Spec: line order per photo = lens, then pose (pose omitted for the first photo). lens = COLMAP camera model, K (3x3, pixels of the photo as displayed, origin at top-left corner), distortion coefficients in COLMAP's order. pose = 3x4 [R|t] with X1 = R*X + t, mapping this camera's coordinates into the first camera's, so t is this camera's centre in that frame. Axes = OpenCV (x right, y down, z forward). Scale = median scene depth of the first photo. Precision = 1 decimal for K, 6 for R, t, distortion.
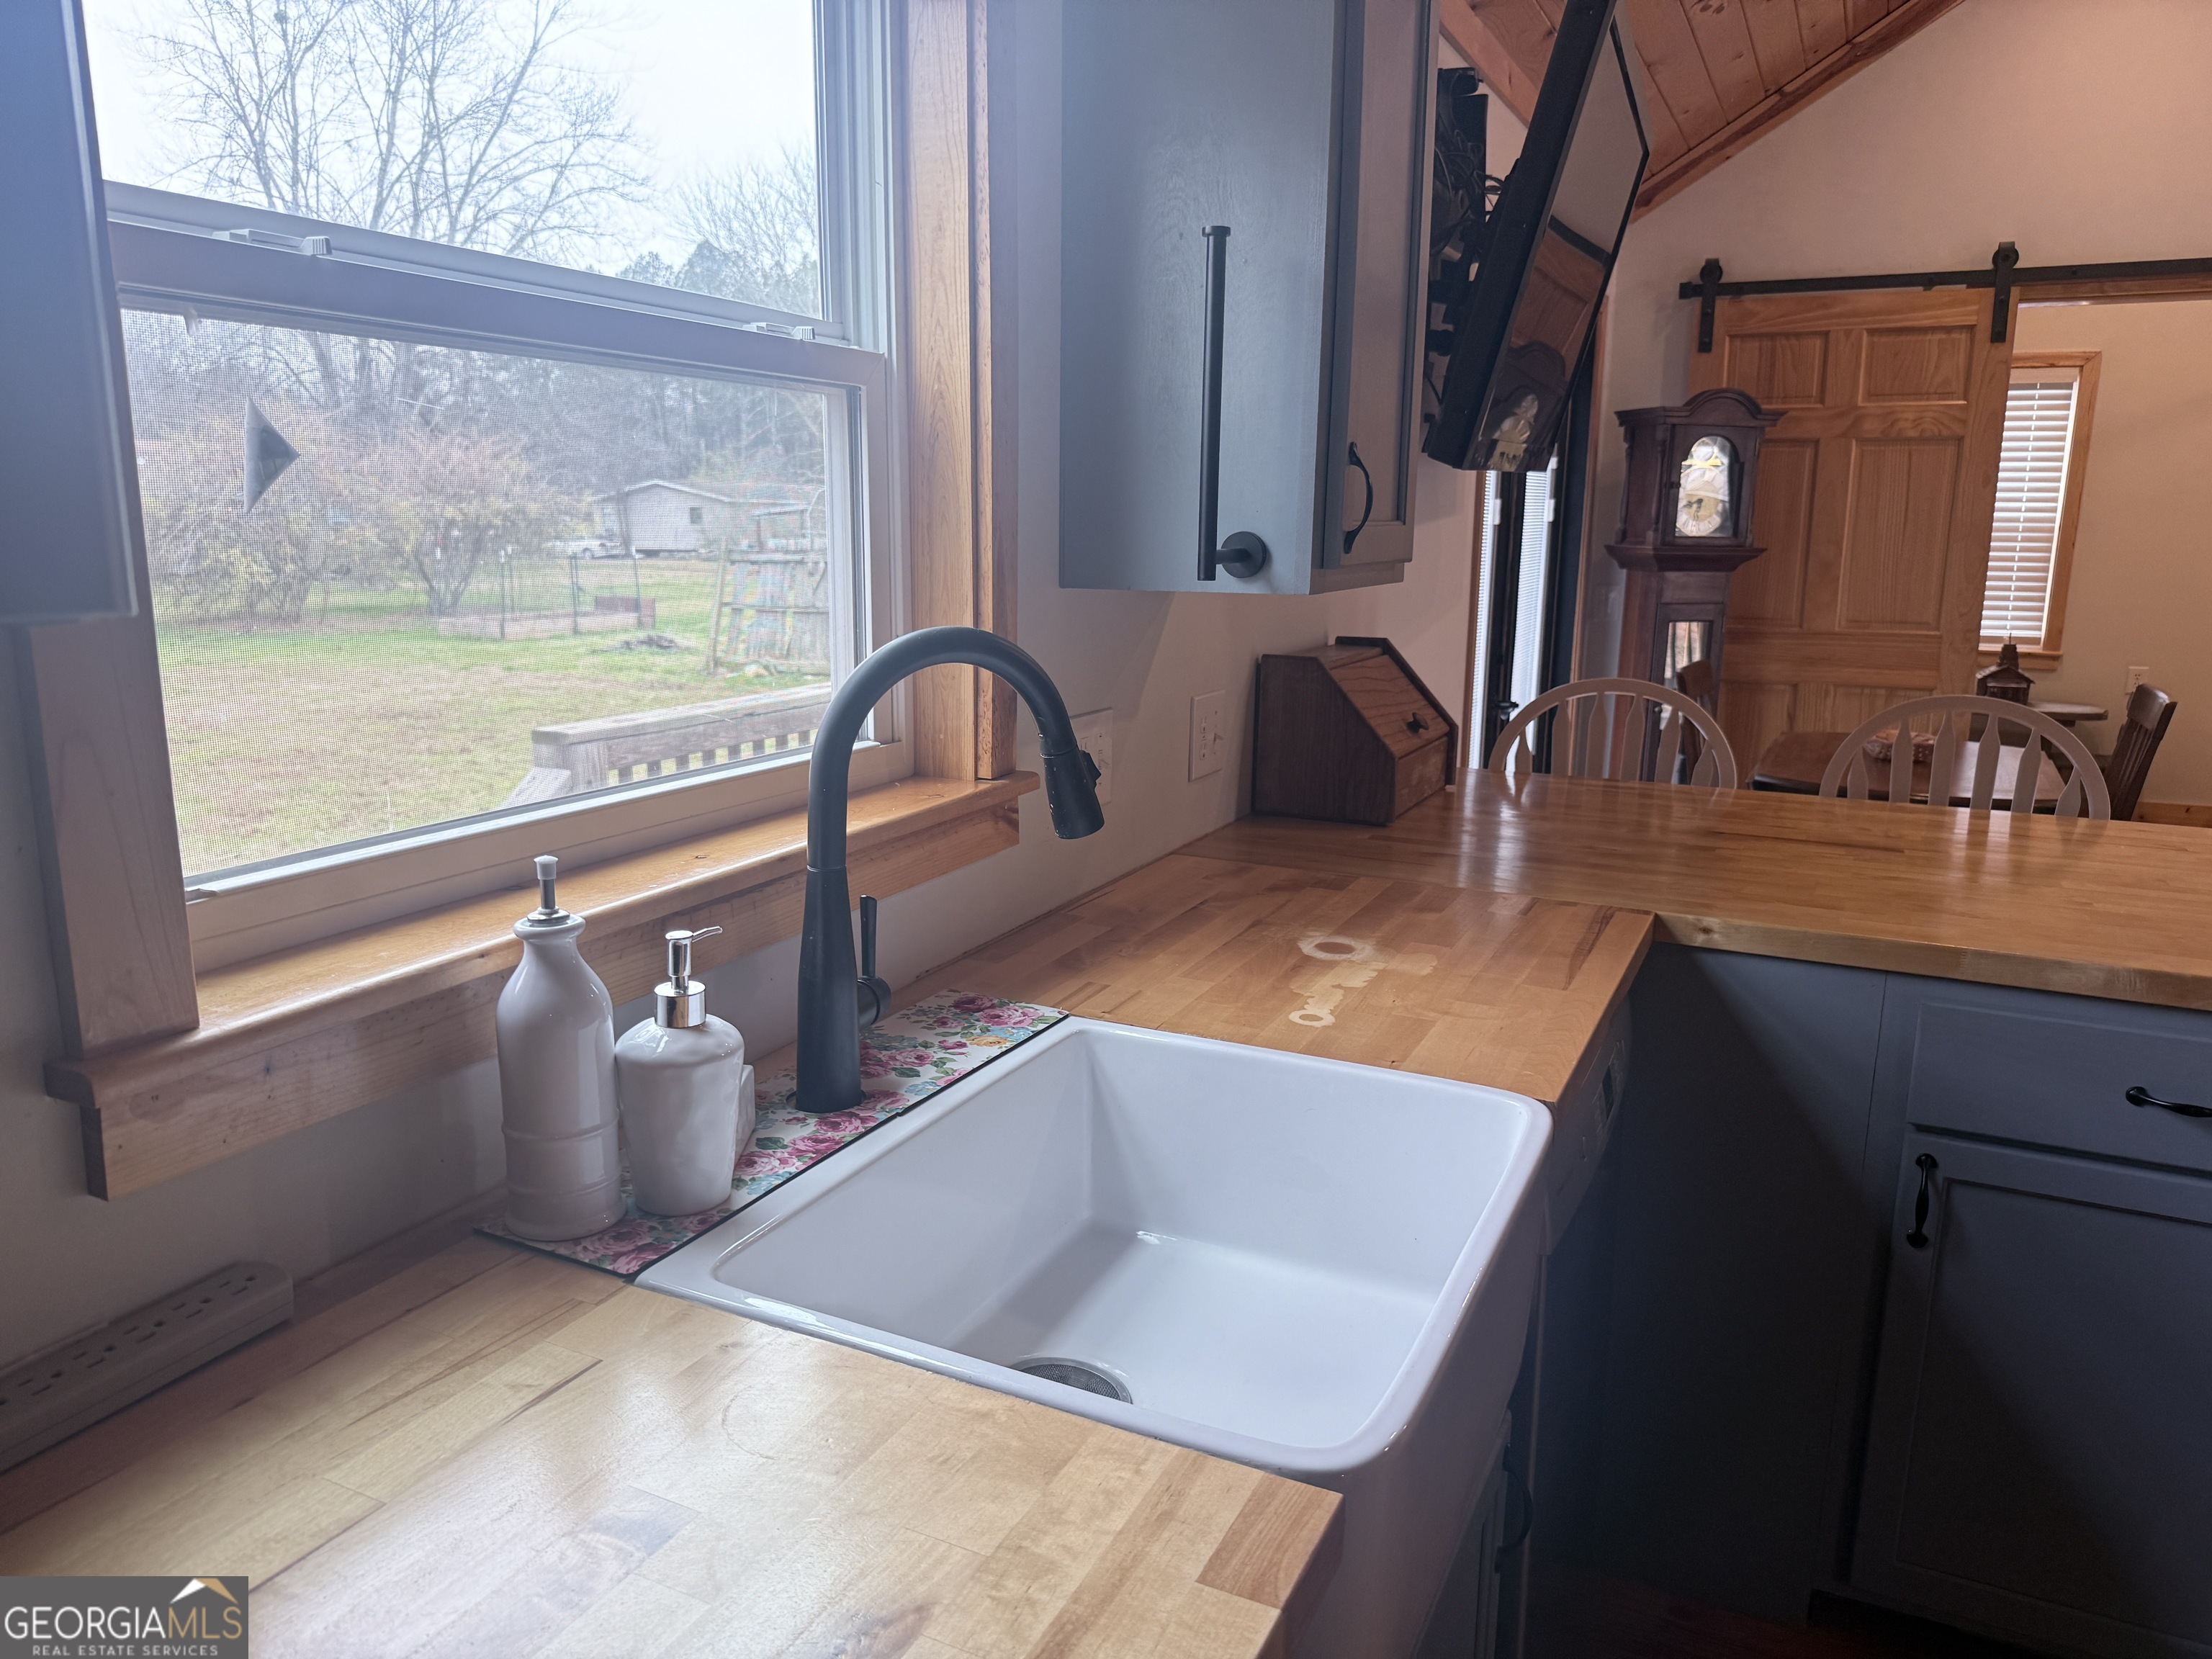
lens RADIAL K [[1548.8, 0, 1091.8], [0, 1548.8, 822.7], [0, 0, 1]] dist [0.066662, -0.088805]
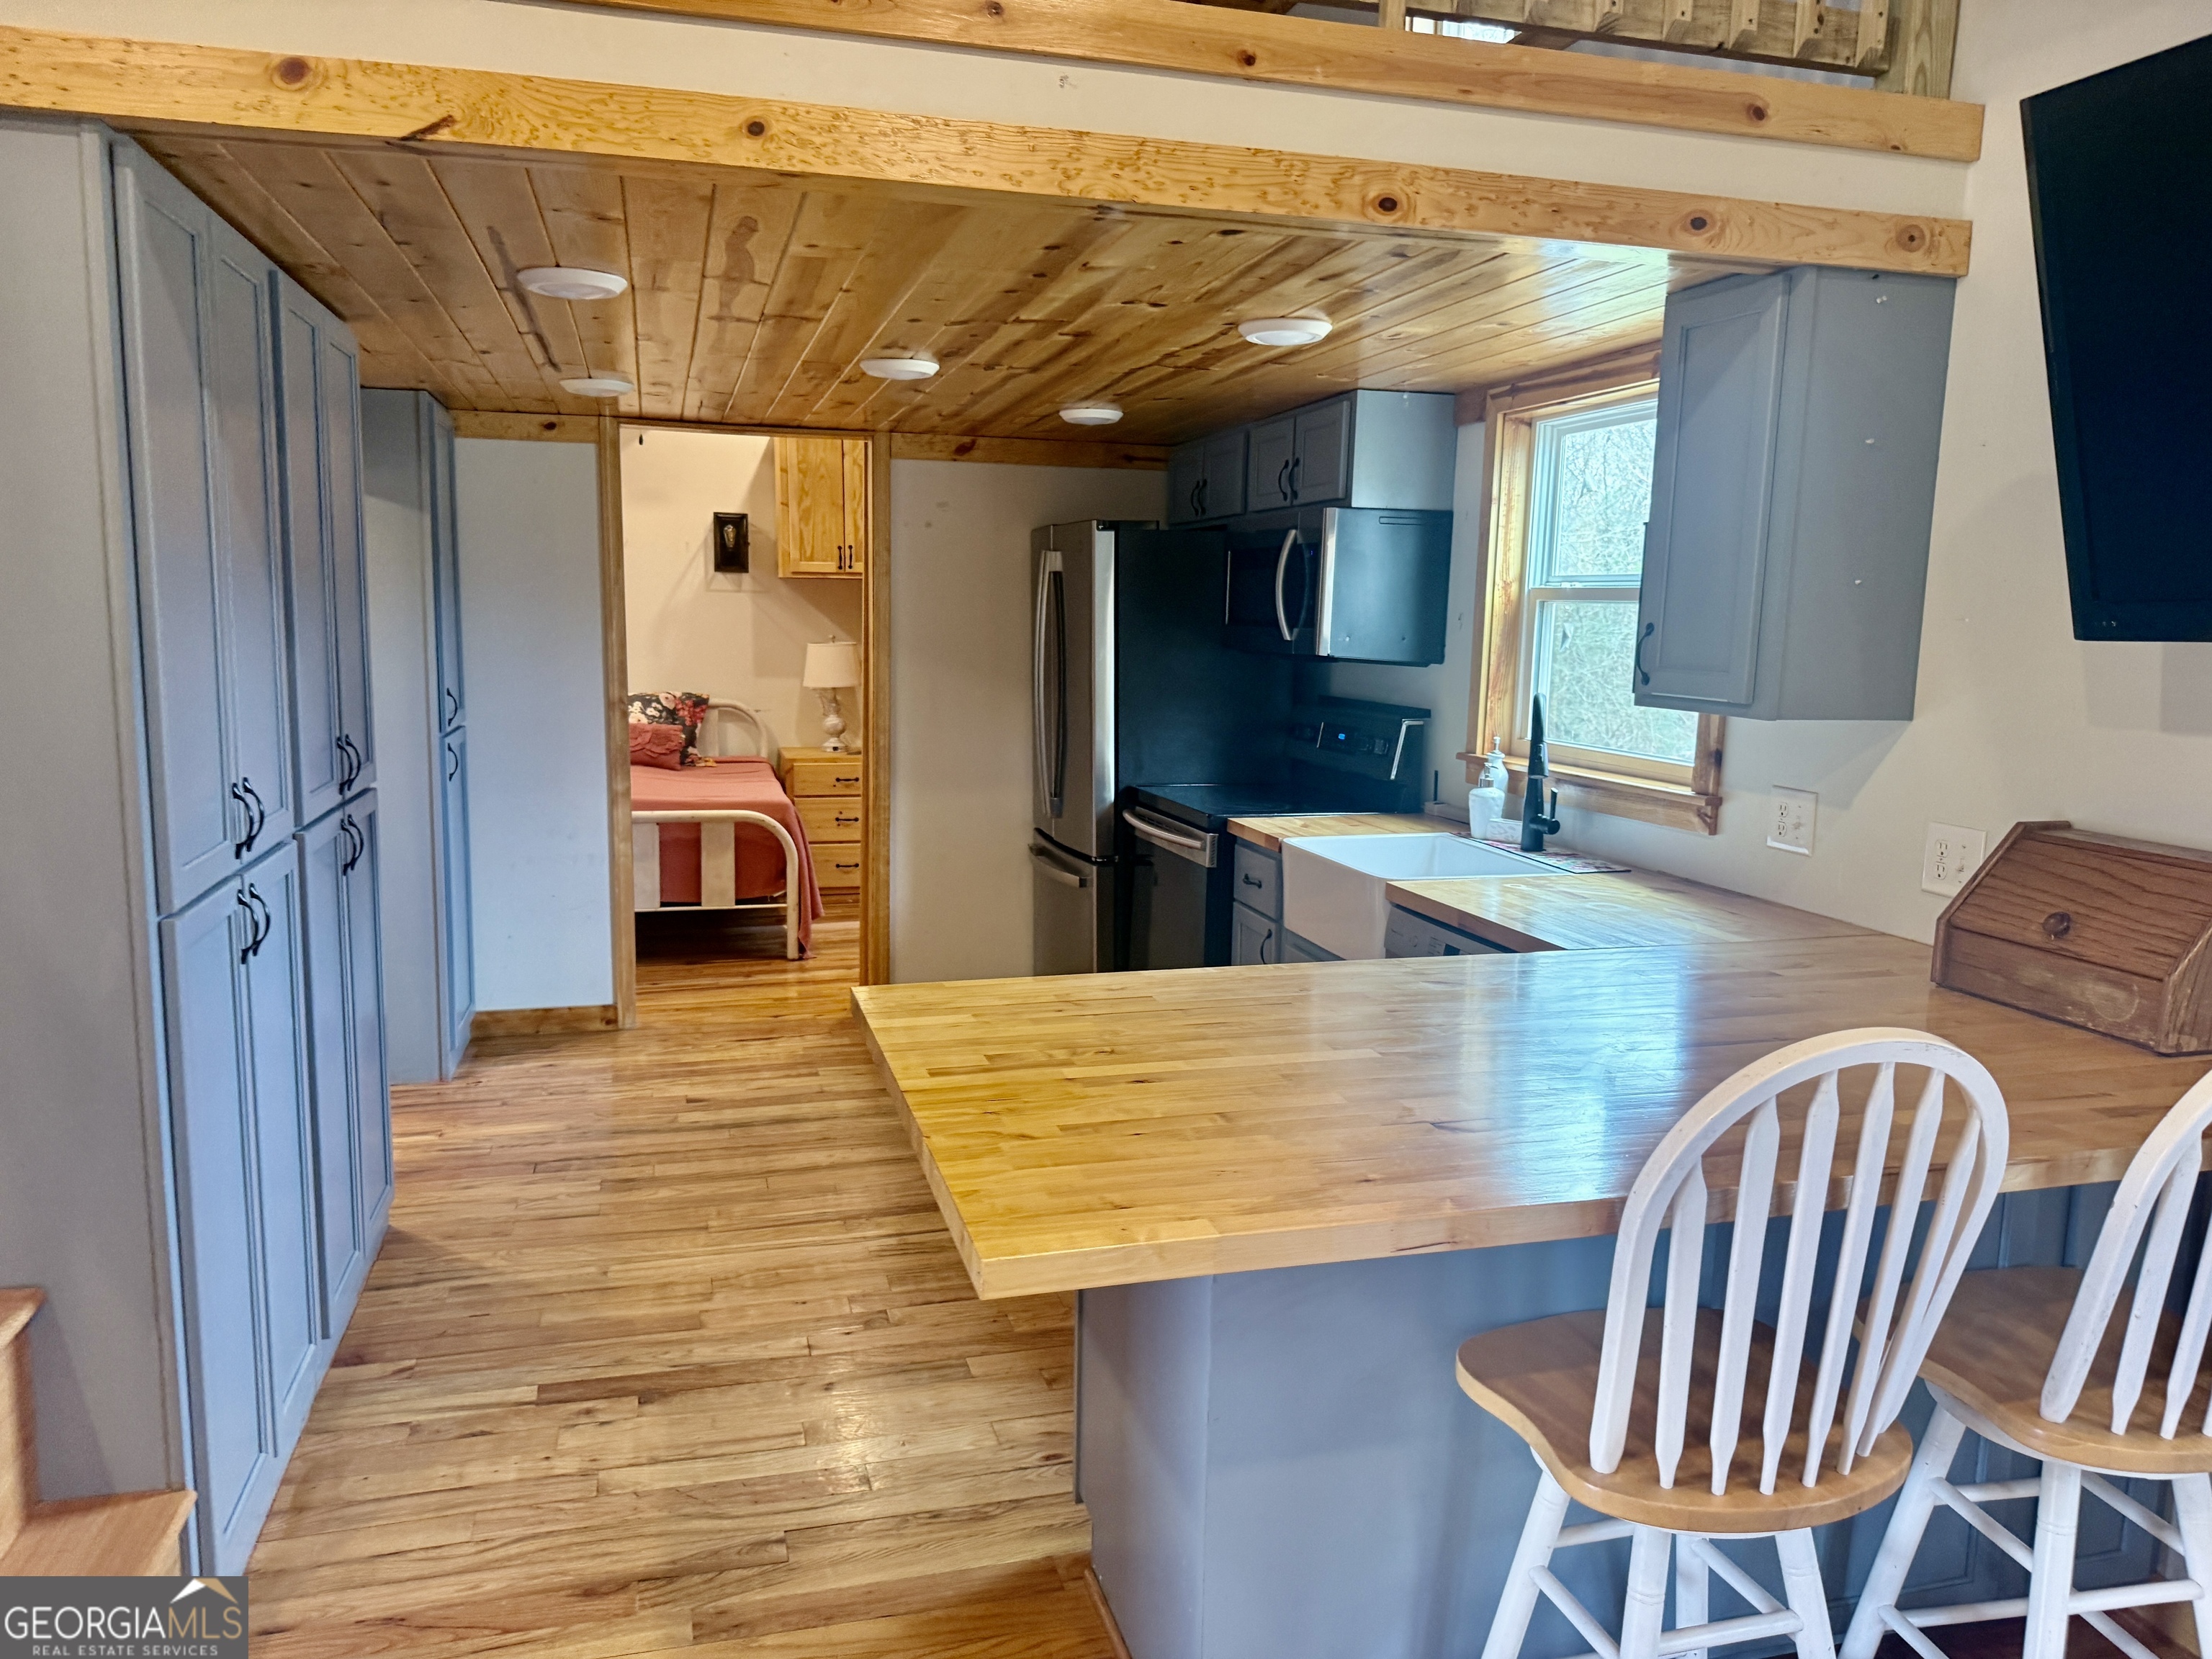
lens RADIAL K [[1548.8, 0, 1101.1], [0, 1548.8, 824.2], [0, 0, 1]] dist [0.066662, -0.088805]
pose [[-0.748114, 0.067951, -0.660081, 0.629561], [-0.158865, 0.947473, 0.277589, -0.146219], [0.644272, 0.312533, -0.698023, 0.662637]]
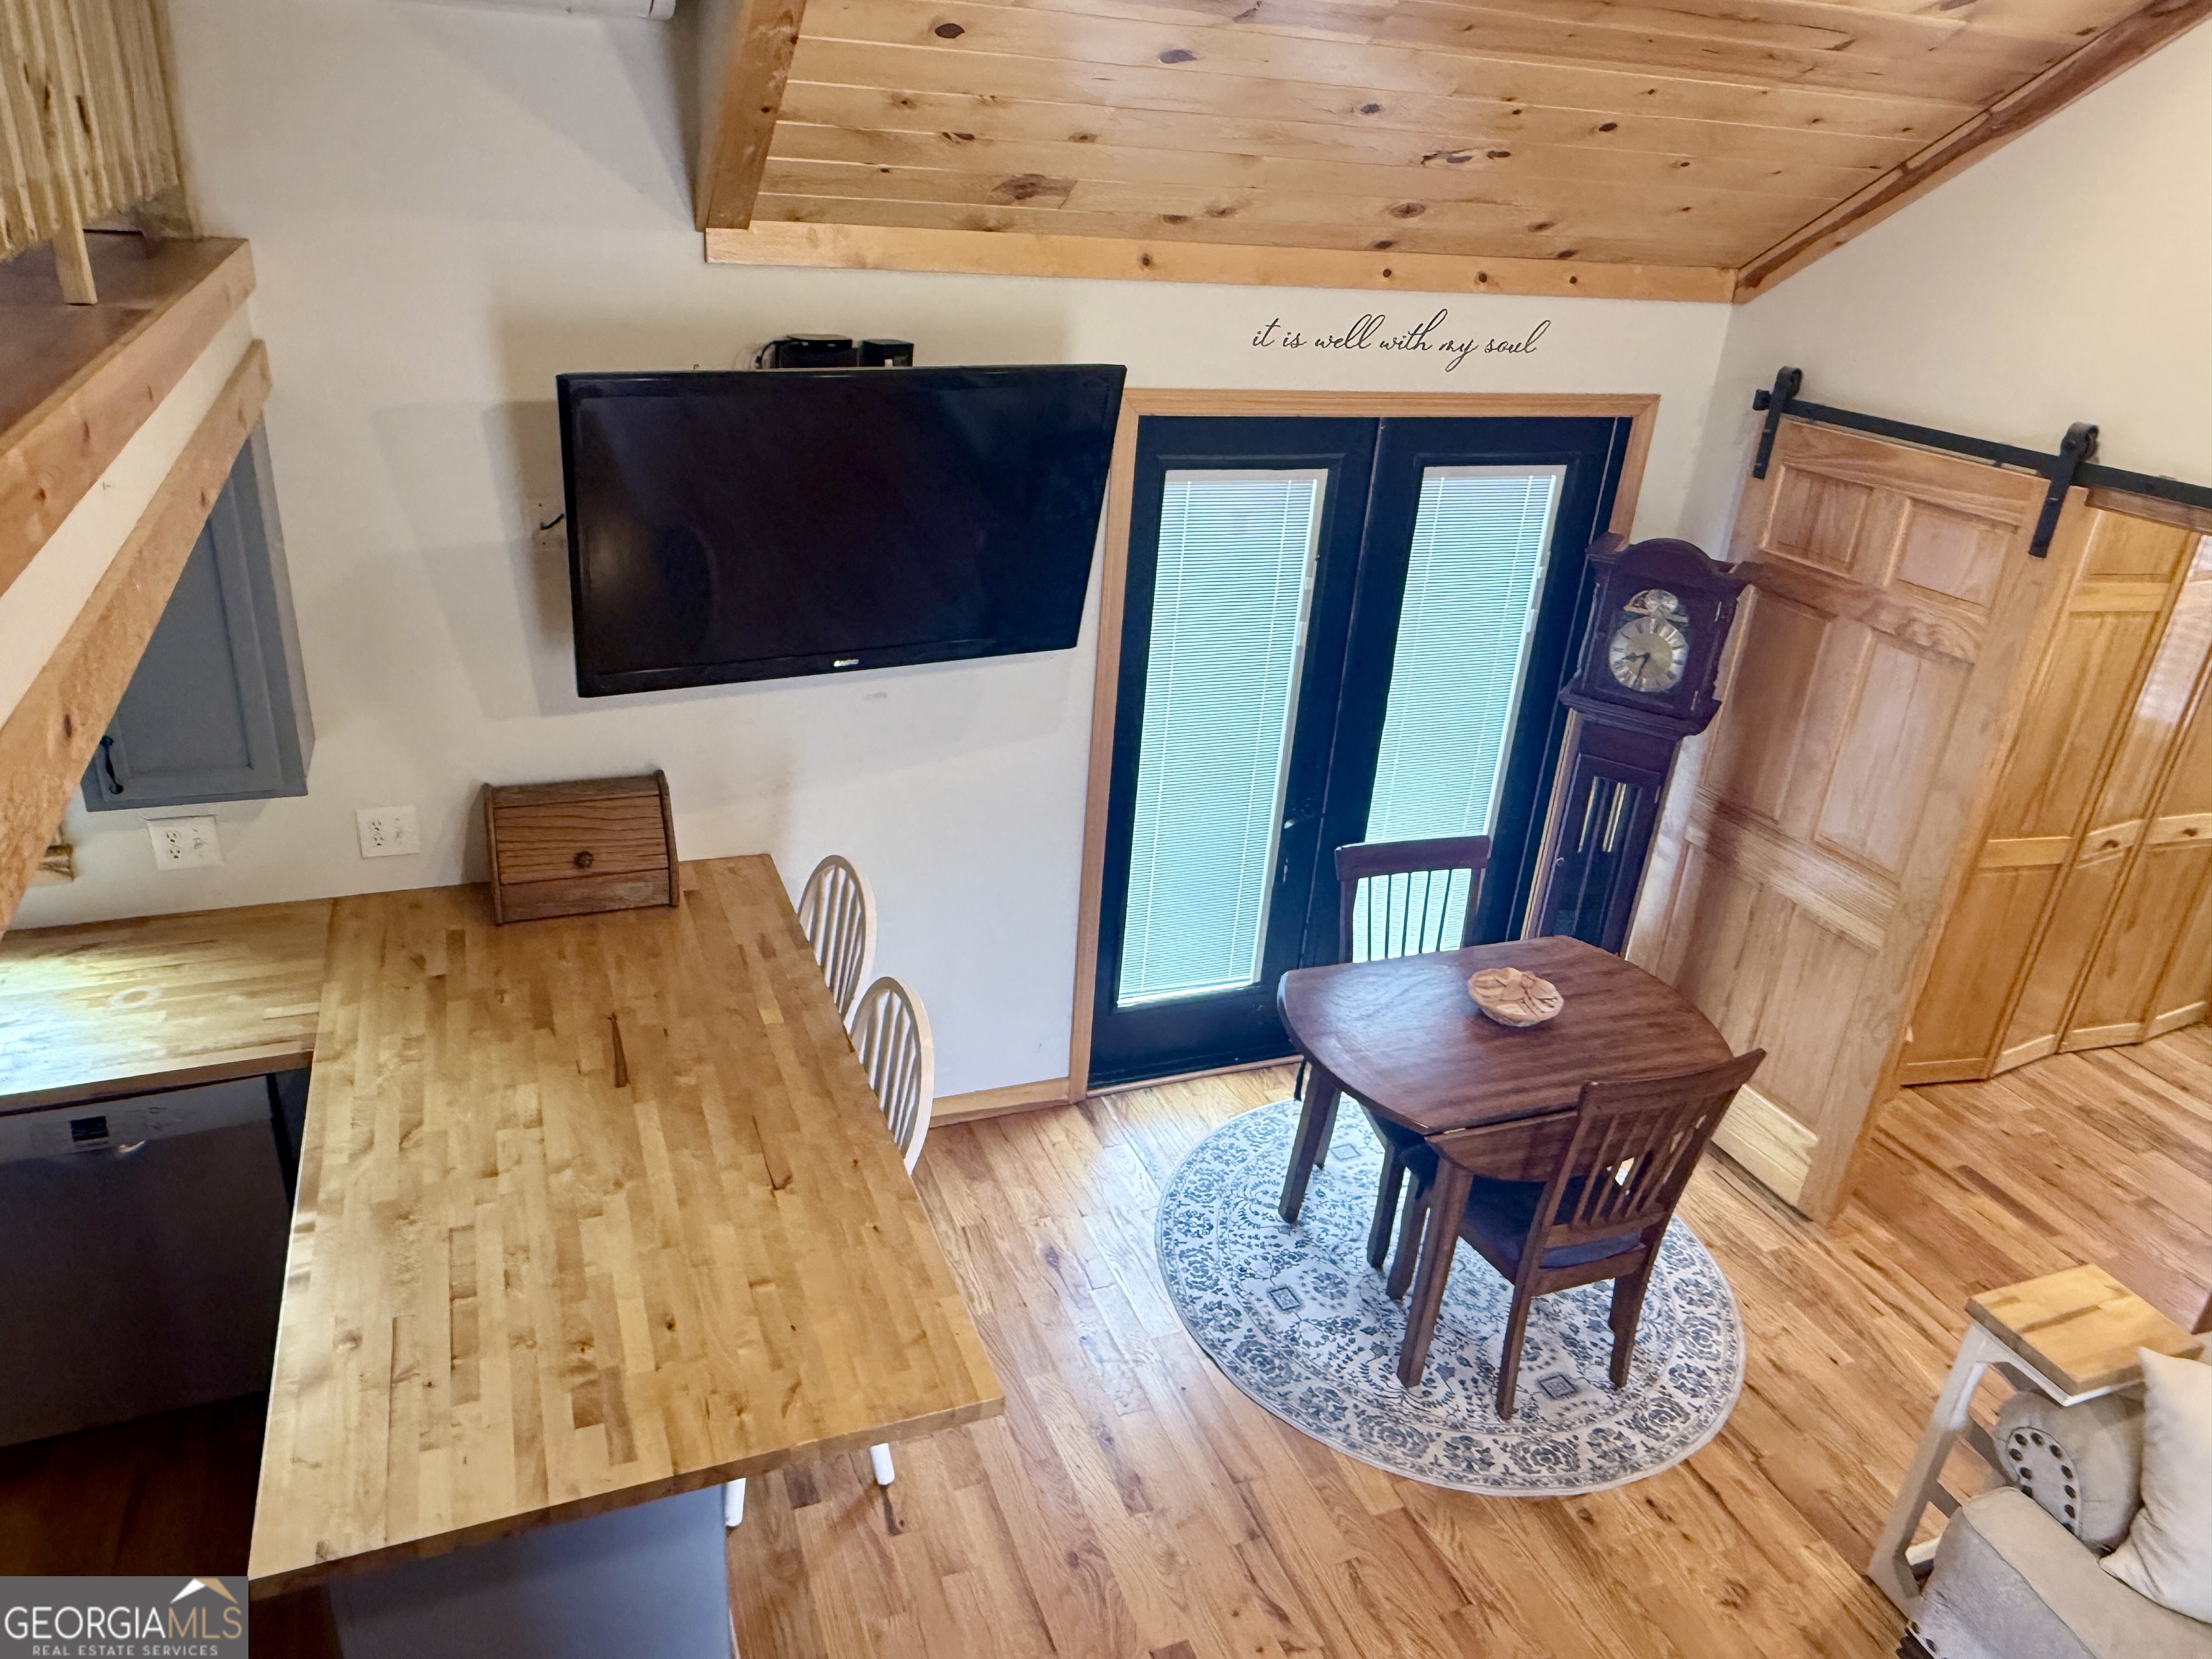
lens RADIAL K [[1480.3, 0, 1078.4], [0, 1480.3, 834.7], [0, 0, 1]] dist [-0.000461, -0.002554]
pose [[0.730698, 0.323374, -0.601257, 0.698643], [-0.192515, 0.942561, 0.272978, -0.280951], [0.654996, -0.083714, 0.750981, 0.158990]]
